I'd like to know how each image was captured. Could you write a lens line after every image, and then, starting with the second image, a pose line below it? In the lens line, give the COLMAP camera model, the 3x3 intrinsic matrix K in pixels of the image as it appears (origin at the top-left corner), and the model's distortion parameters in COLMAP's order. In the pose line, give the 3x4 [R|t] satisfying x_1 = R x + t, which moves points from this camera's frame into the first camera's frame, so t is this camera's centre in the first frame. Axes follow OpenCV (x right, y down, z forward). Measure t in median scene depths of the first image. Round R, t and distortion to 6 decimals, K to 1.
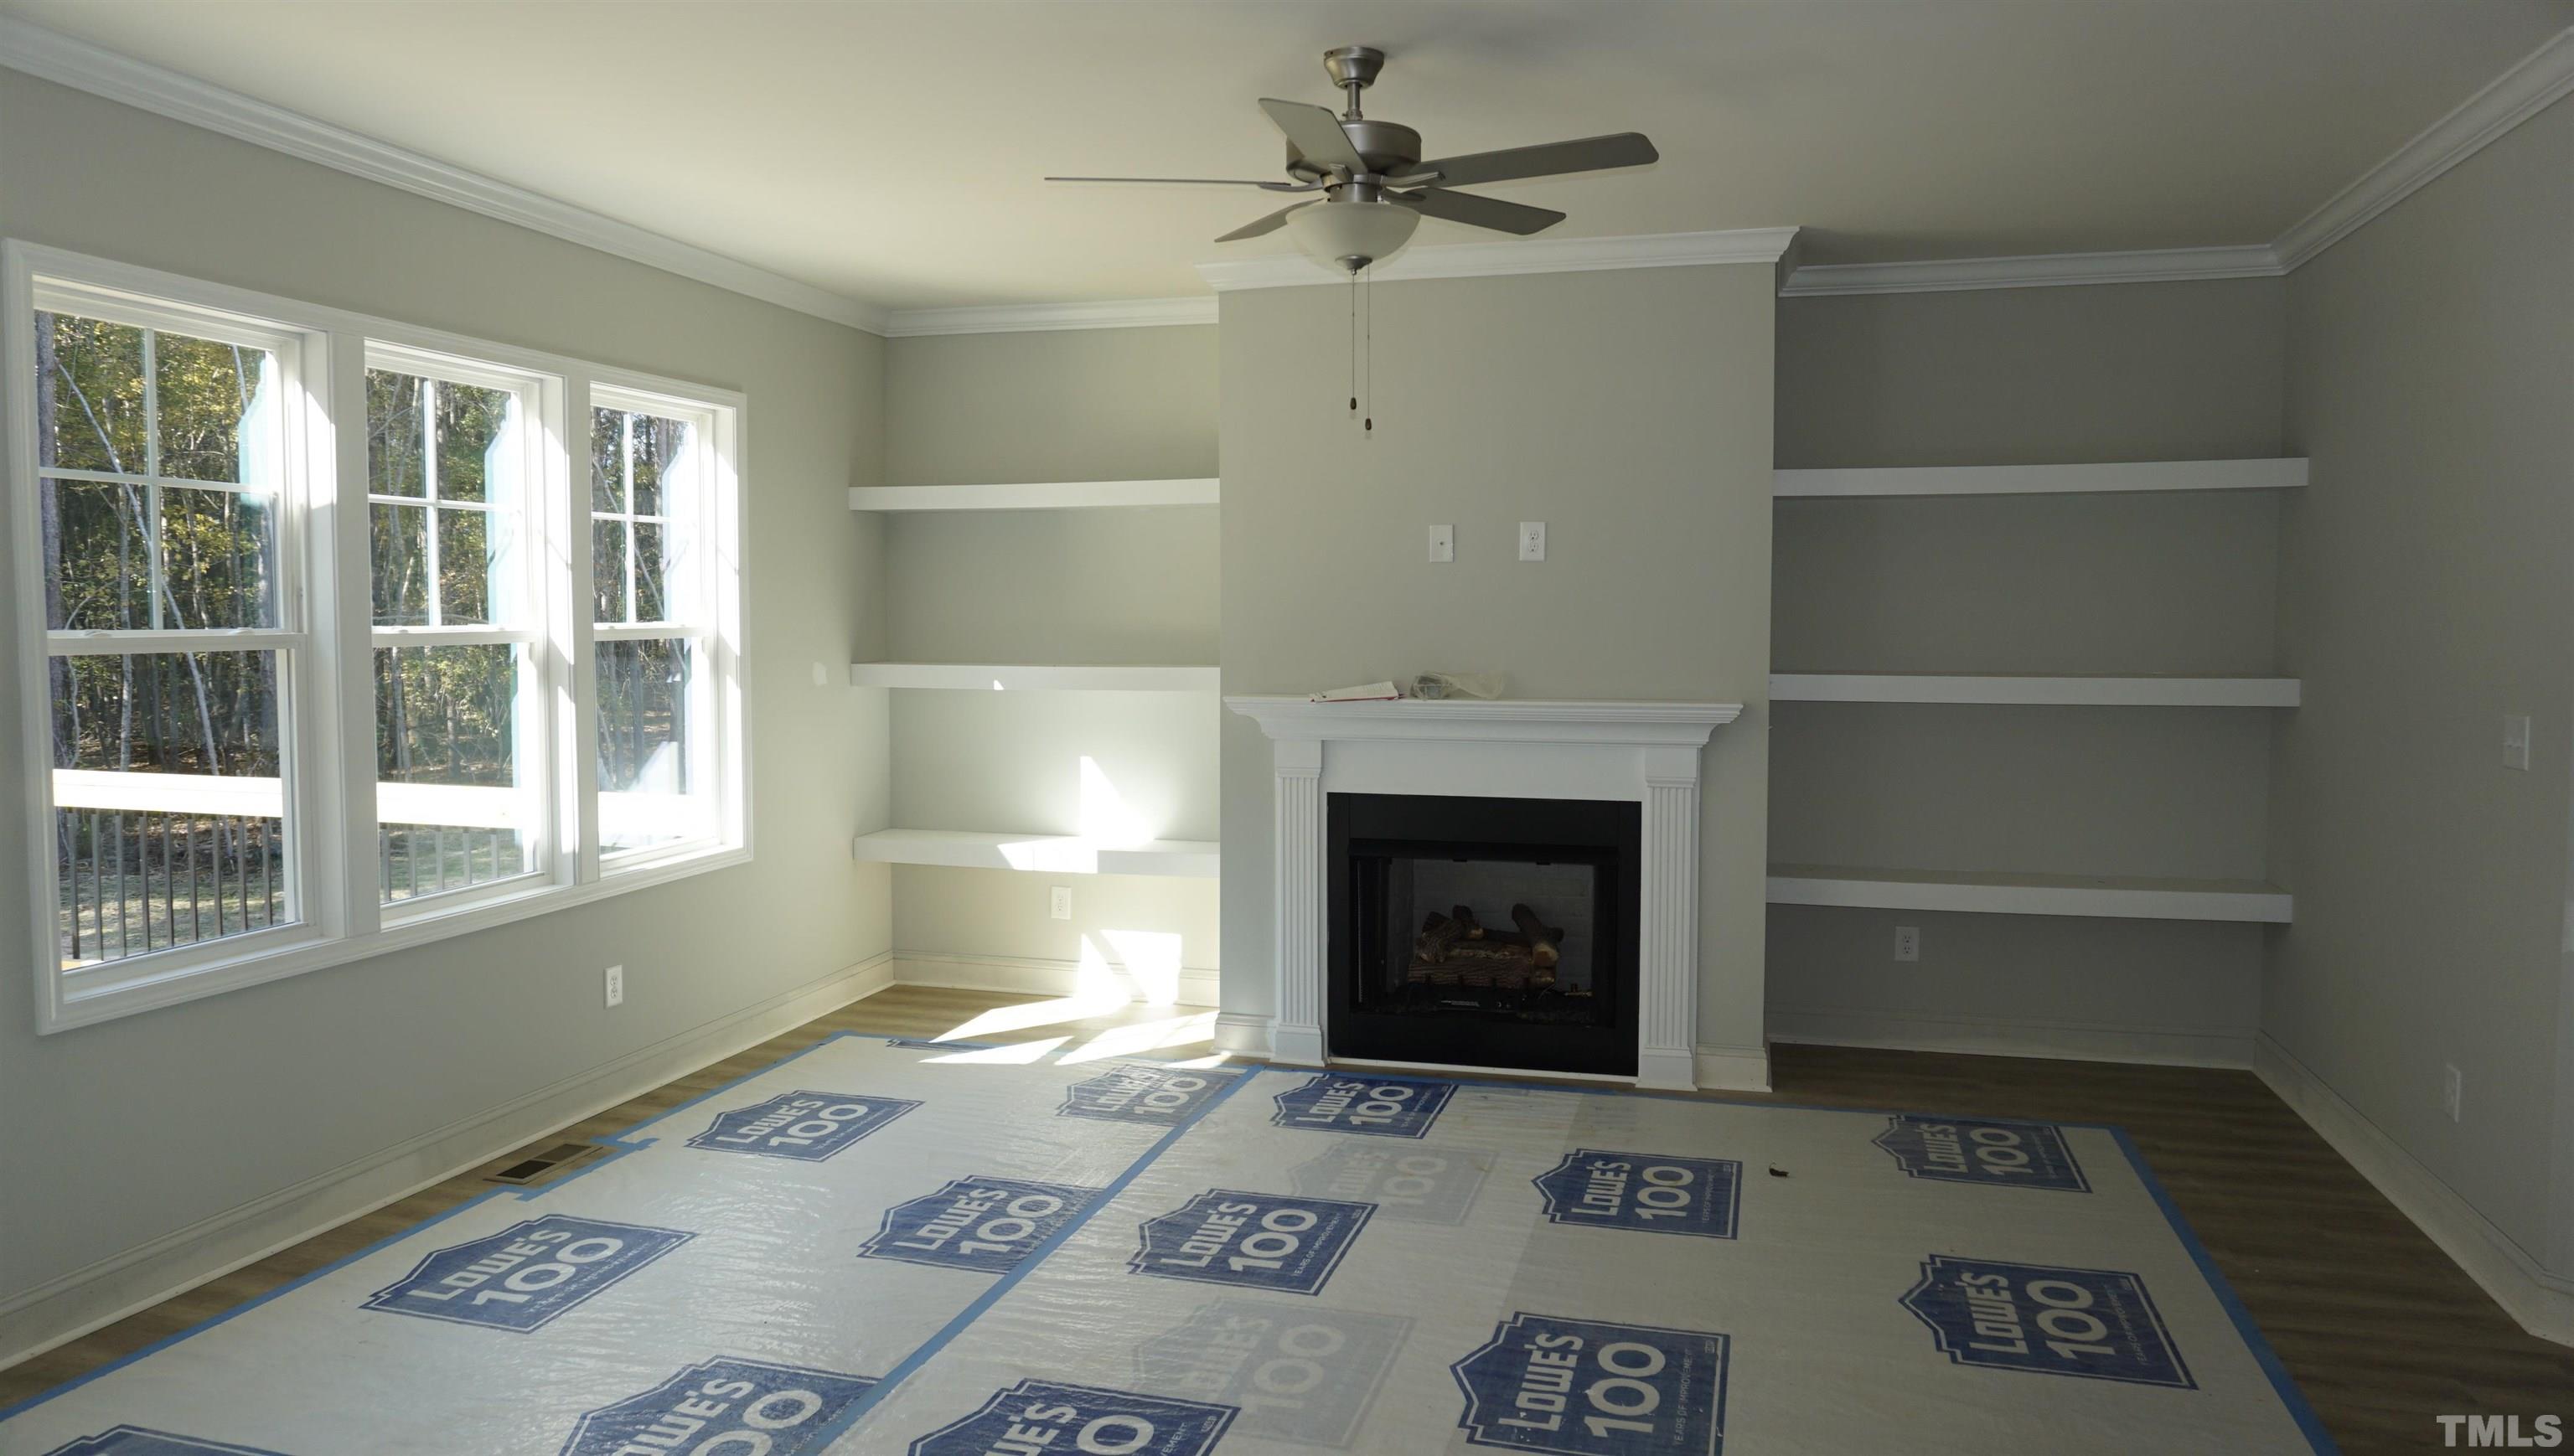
lens RADIAL K [[1673.6, 0, 1287.0], [0, 1673.6, 728.0], [0, 0, 1]] dist [-0.067843, 0.000254]
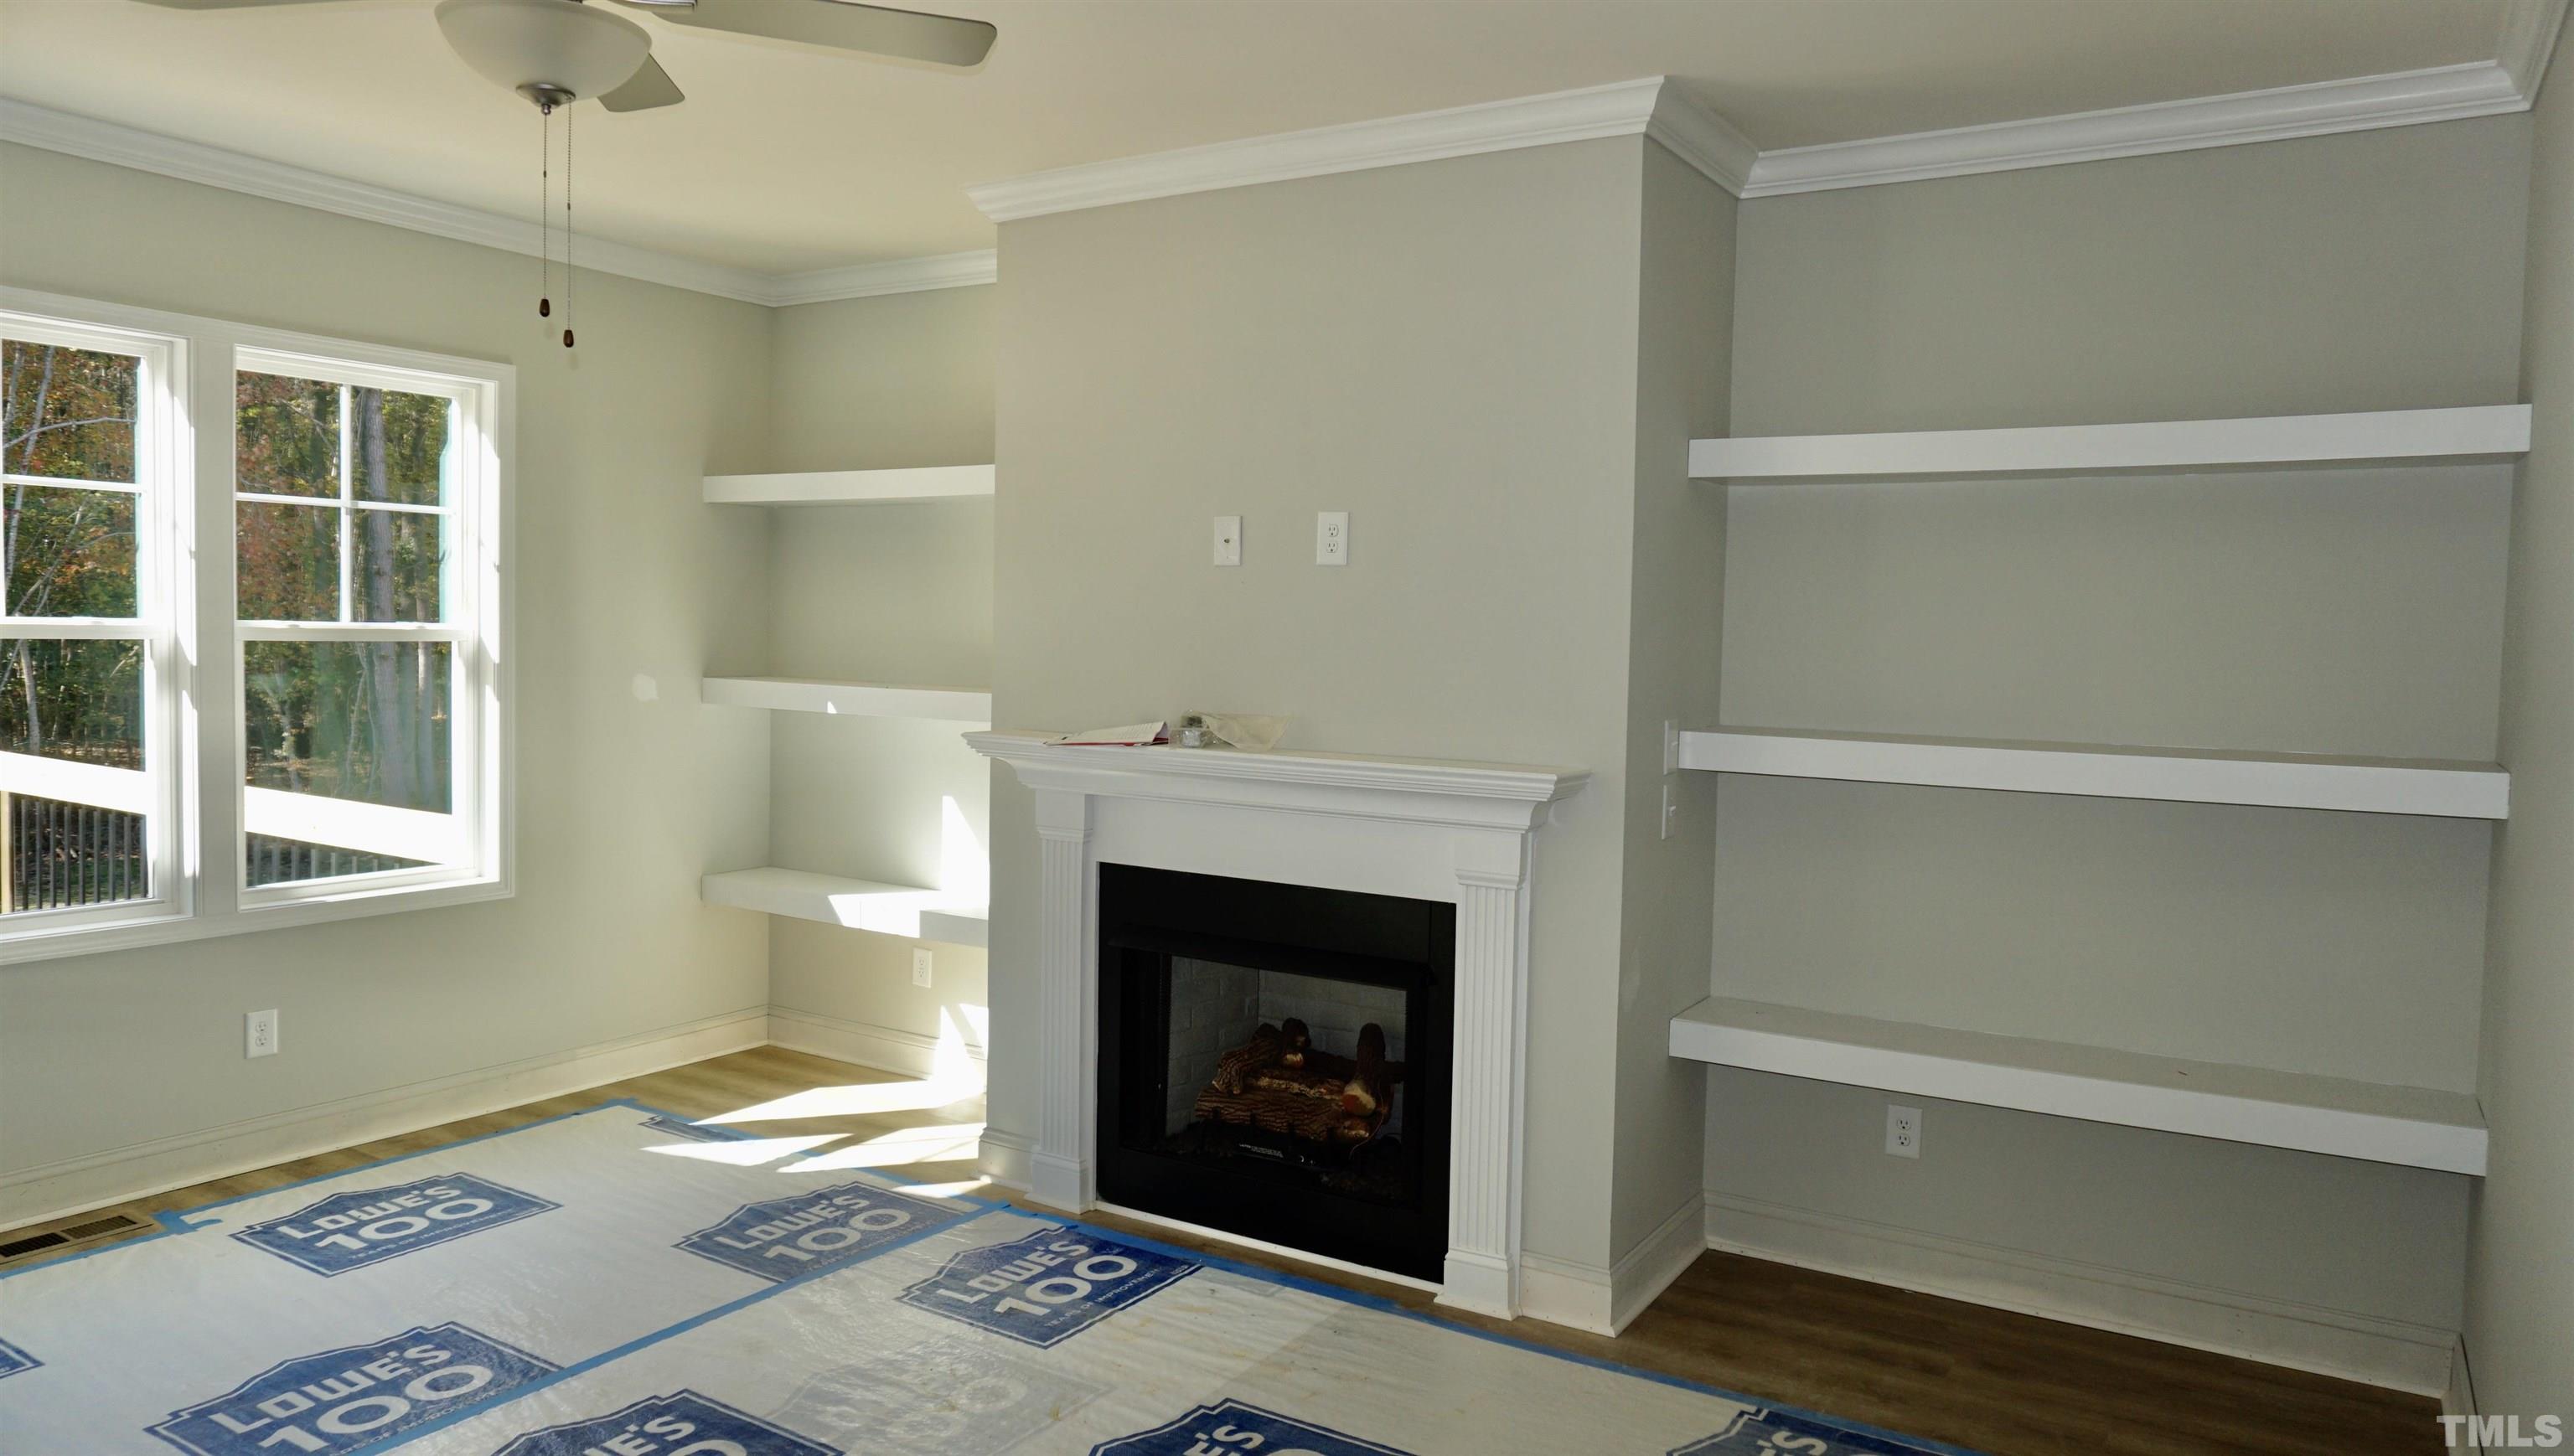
lens RADIAL K [[1679.5, 0, 1287.0], [0, 1679.5, 728.0], [0, 0, 1]] dist [-0.069978, 0.030371]
pose [[0.962889, 0.039130, -0.267046, 0.329673], [-0.043035, 0.999035, -0.008785, -0.021300], [0.266444, 0.019951, 0.963644, 0.287091]]
